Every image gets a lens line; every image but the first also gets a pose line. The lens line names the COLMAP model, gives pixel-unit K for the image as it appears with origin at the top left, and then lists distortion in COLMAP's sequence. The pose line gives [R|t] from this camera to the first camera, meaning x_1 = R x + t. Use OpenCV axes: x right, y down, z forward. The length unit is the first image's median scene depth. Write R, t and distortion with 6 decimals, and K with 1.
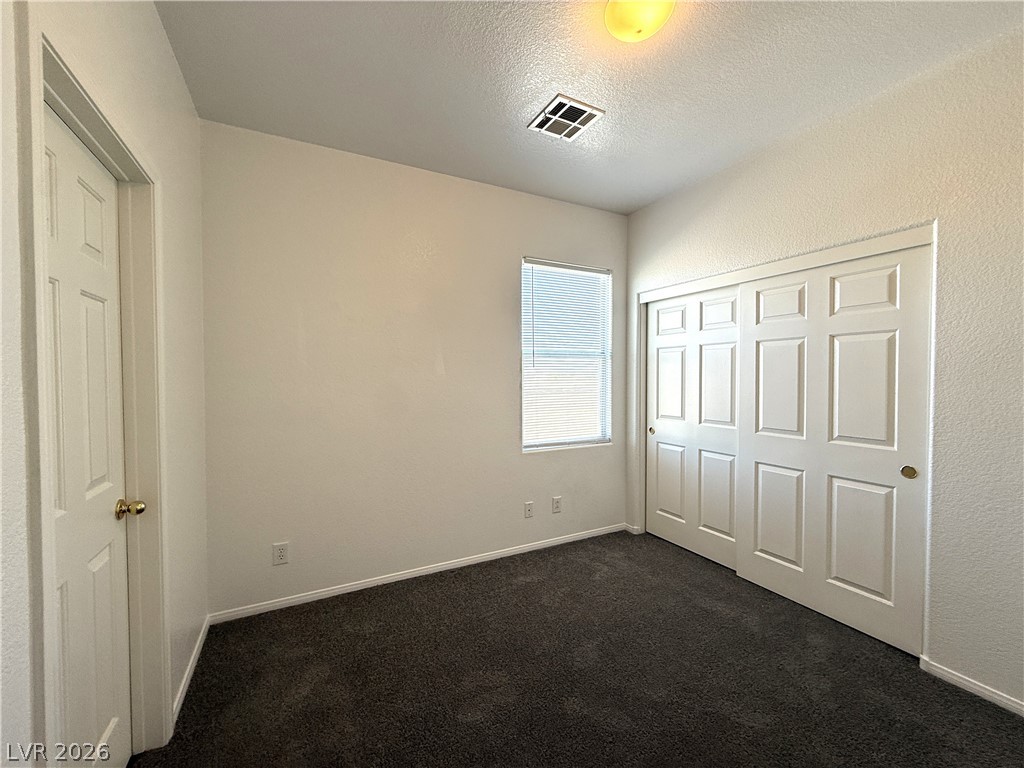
lens RADIAL K [[408.2, 0, 507.3], [0, 408.2, 384.6], [0, 0, 1]] dist [0.000188, 0.000177]
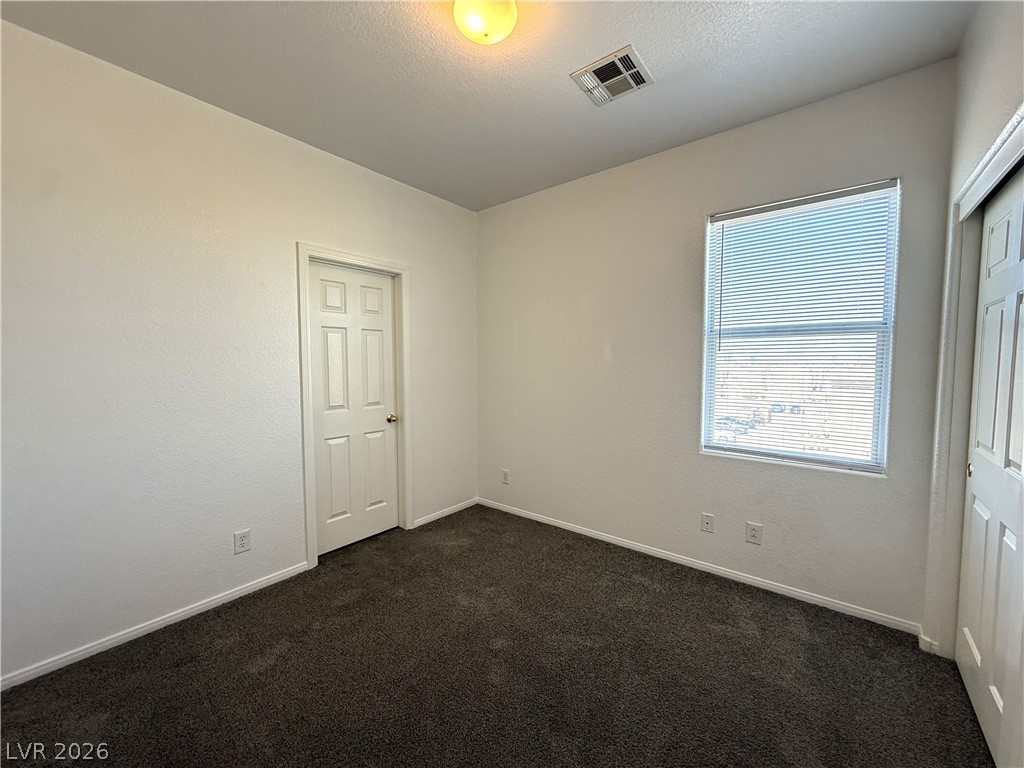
lens RADIAL K [[408.2, 0, 507.3], [0, 408.2, 384.6], [0, 0, 1]] dist [0.000188, 0.000177]
pose [[0.401345, 0.059282, -0.914006, 0.743545], [-0.013452, 0.998177, 0.058834, -0.021902], [0.915828, -0.011318, 0.401411, 0.344819]]
